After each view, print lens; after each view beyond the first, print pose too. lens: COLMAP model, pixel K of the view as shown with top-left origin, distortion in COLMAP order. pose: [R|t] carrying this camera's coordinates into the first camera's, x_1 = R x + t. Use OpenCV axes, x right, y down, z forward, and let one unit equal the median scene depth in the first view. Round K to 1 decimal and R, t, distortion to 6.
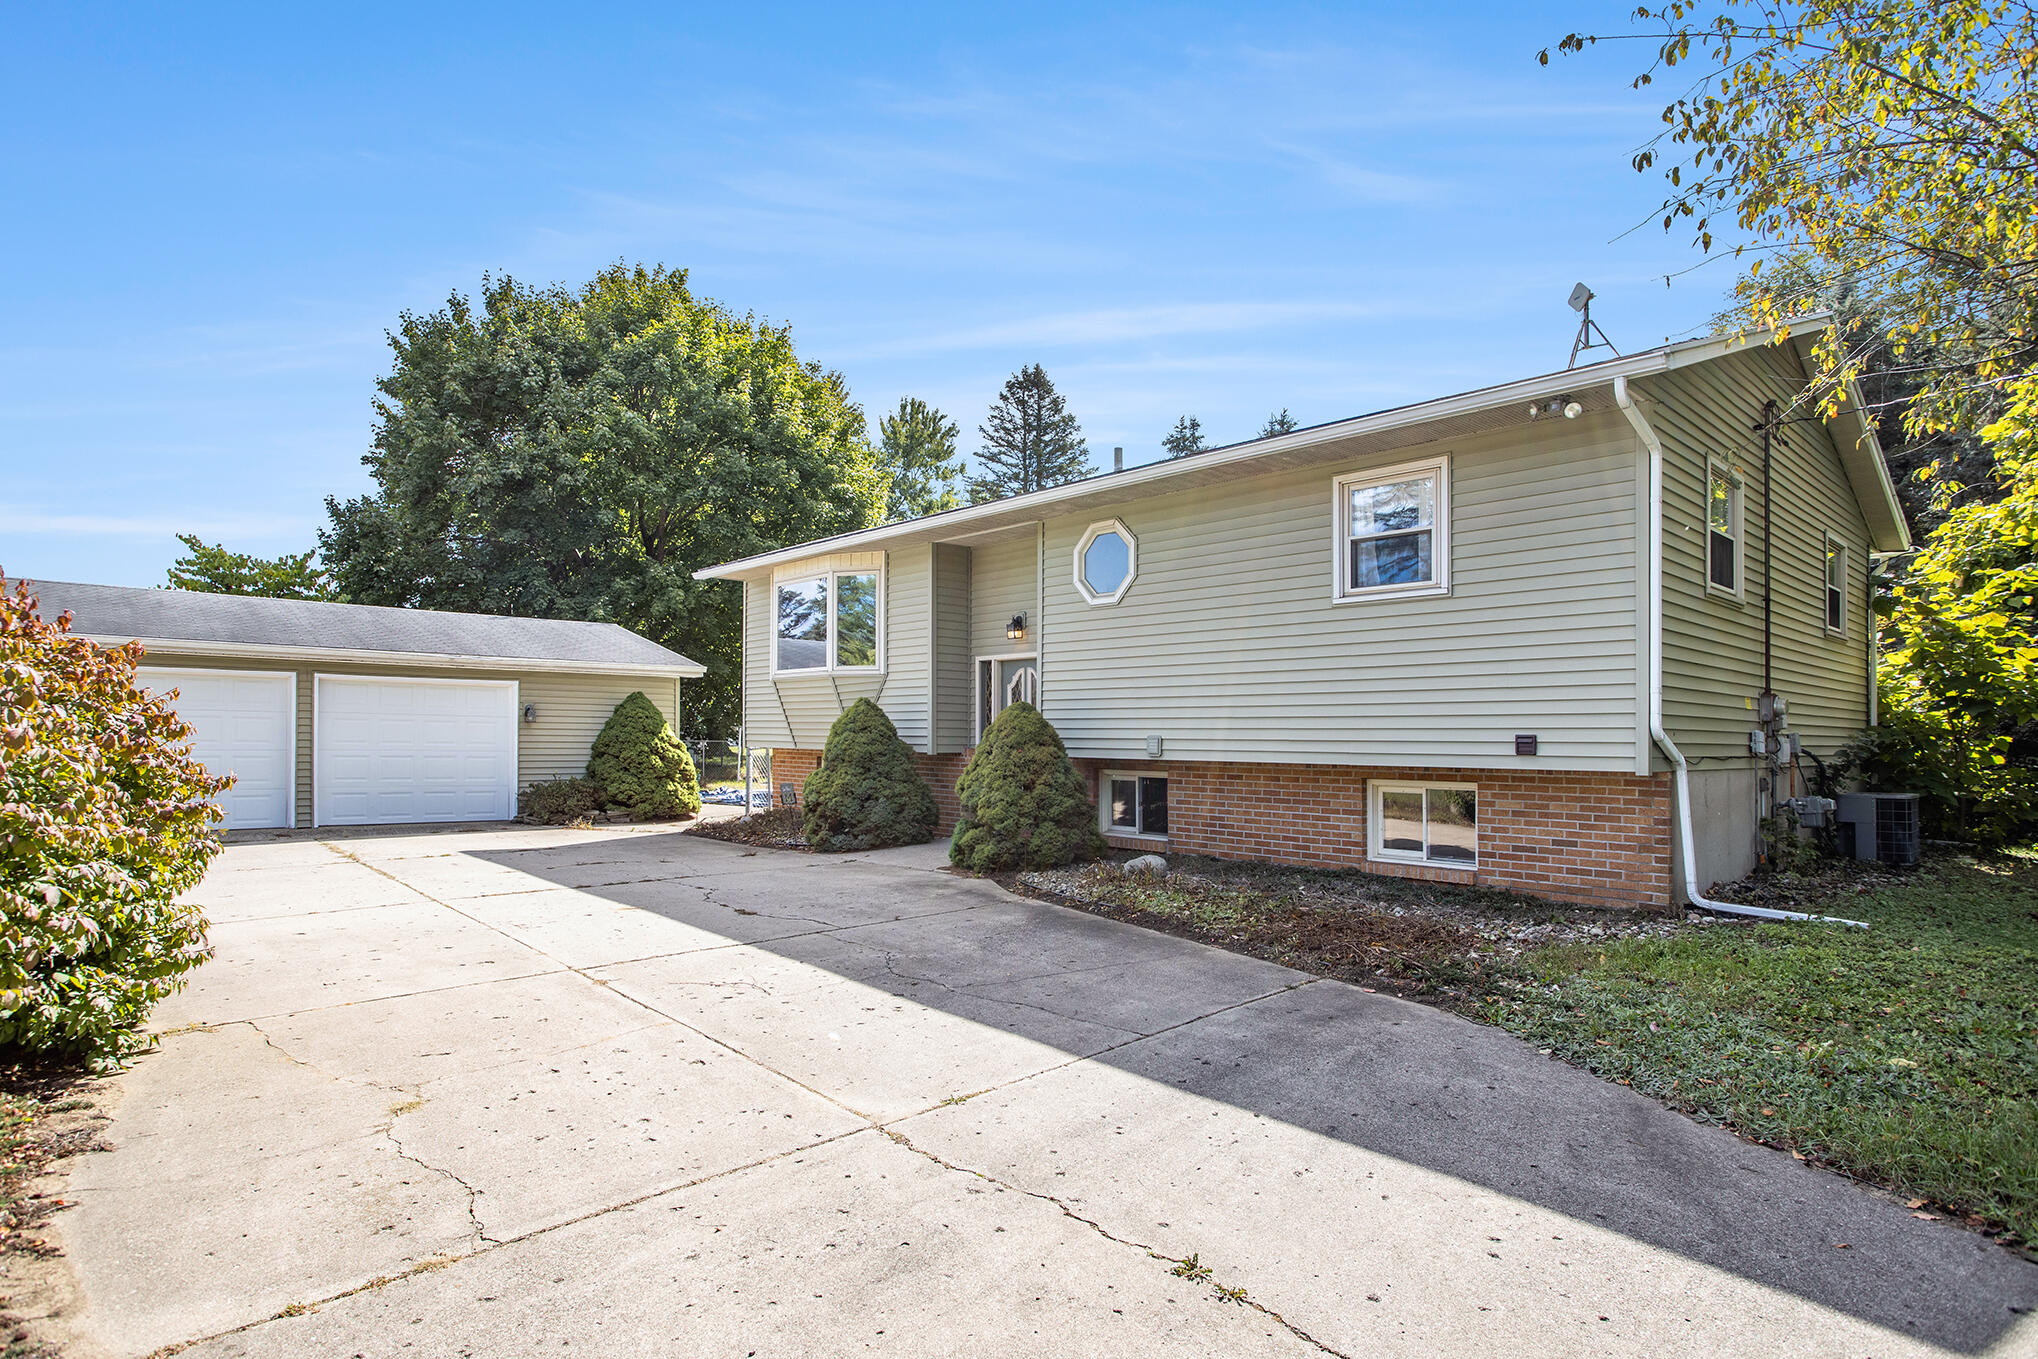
lens RADIAL K [[1102.8, 0, 1068.9], [0, 1102.8, 685.9], [0, 0, 1]] dist [0.002365, 0.000191]
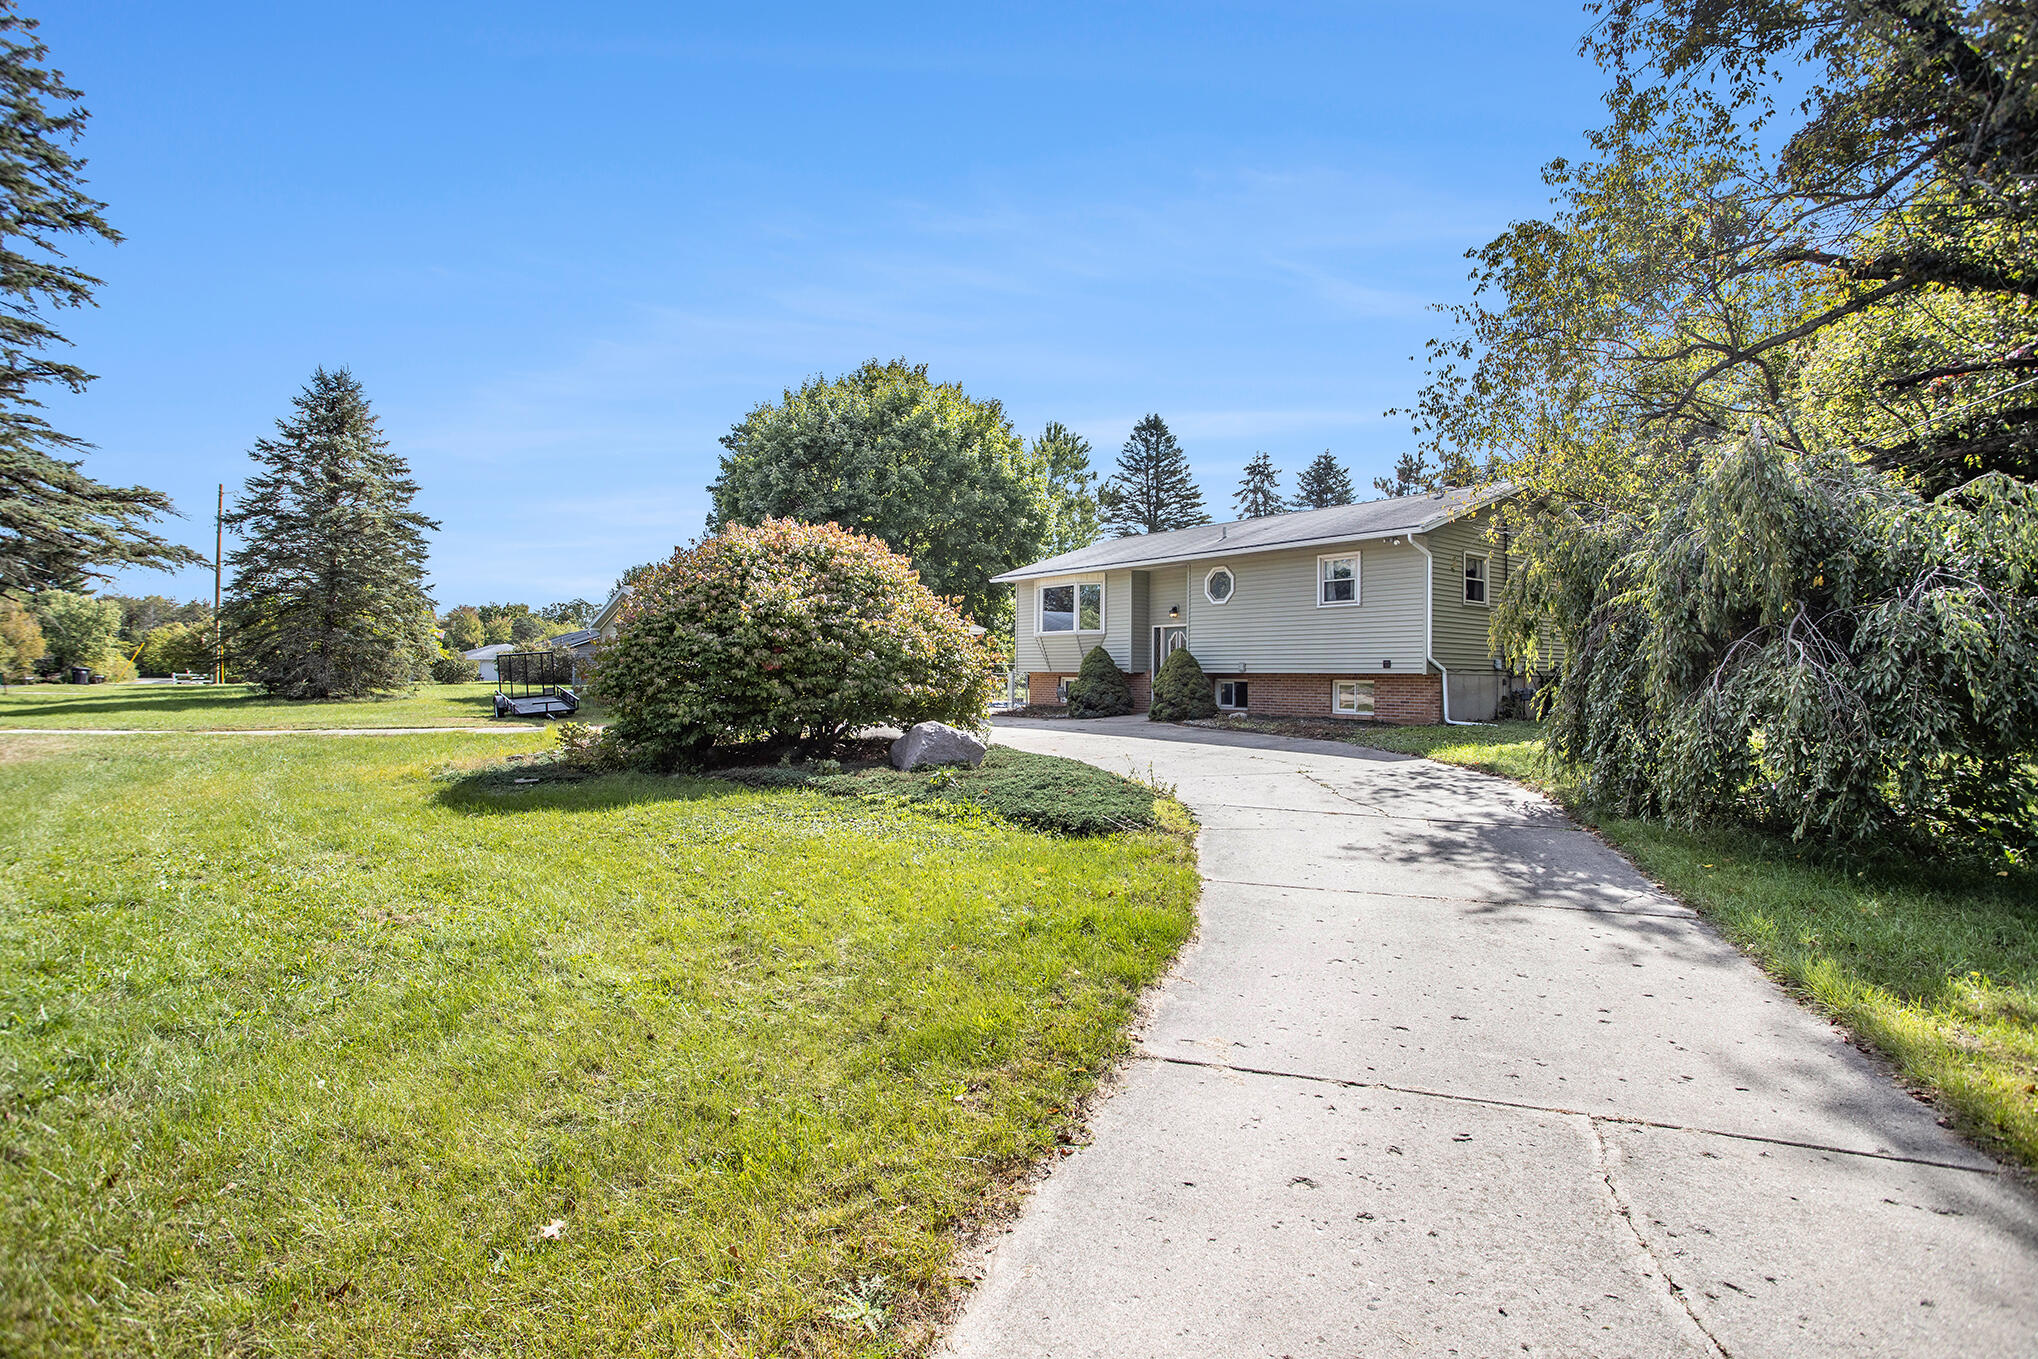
lens RADIAL K [[1020.7, 0, 1031.5], [0, 1020.7, 682.4], [0, 0, 1]] dist [-0.029276, 0.000364]
pose [[0.993143, 0.001655, -0.116893, -0.102615], [0.004206, 0.998746, 0.049878, -0.018895], [0.116829, -0.050027, 0.991891, -1.083844]]
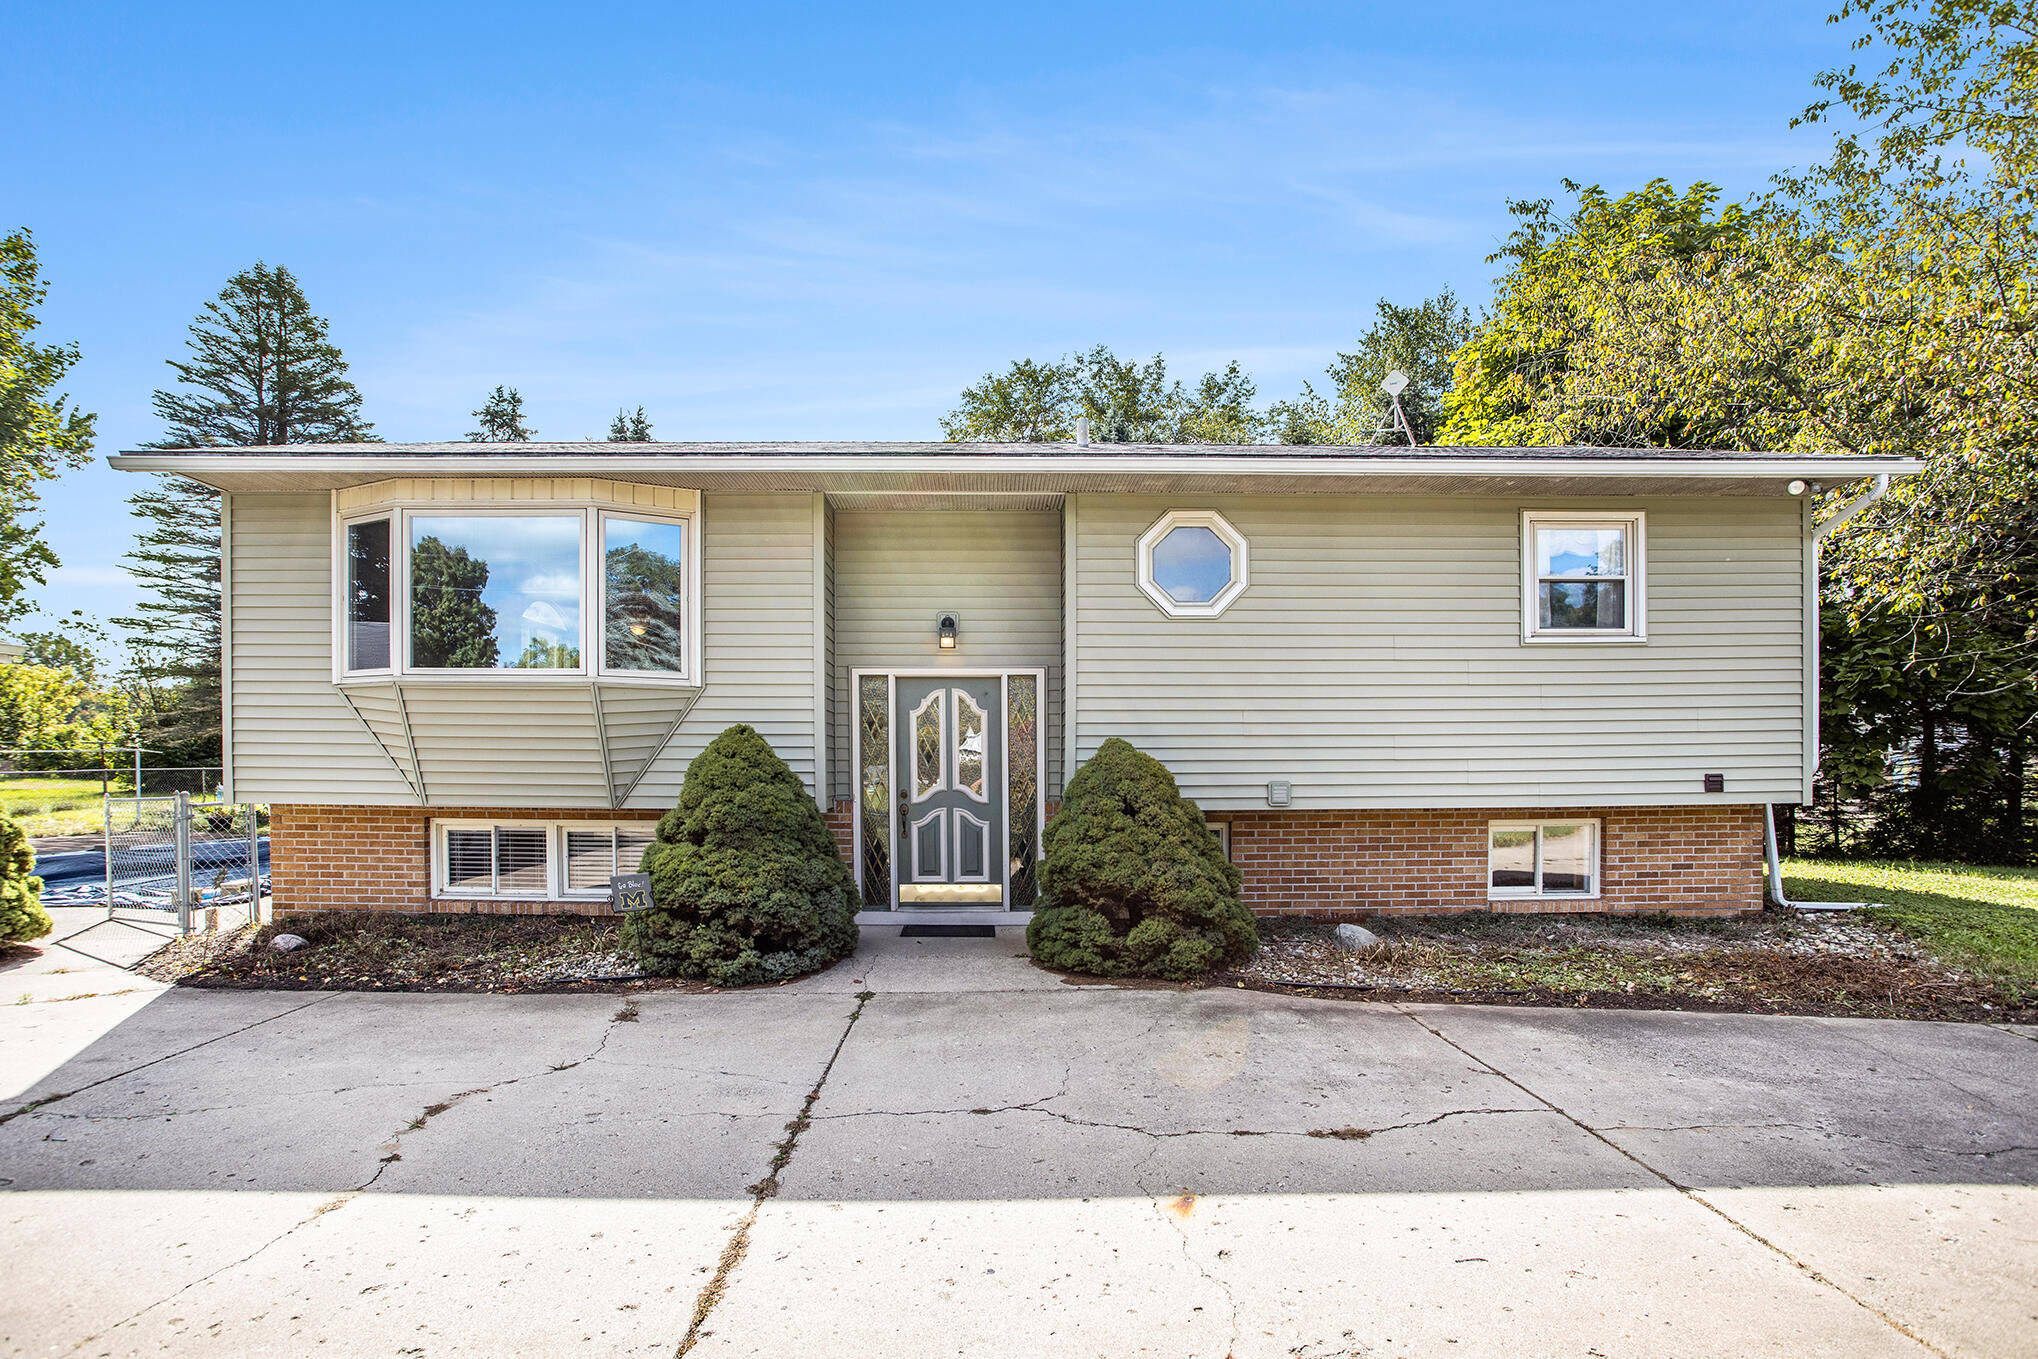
lens RADIAL K [[1020.7, 0, 979.1], [0, 1020.7, 749.2], [0, 0, 1]] dist [-0.029276, 0.000364]
pose [[0.668834, 0.003738, 0.743402, -0.621750], [-0.022914, 0.999616, 0.015589, 0.014572], [-0.743059, -0.027460, 0.668663, 0.630767]]
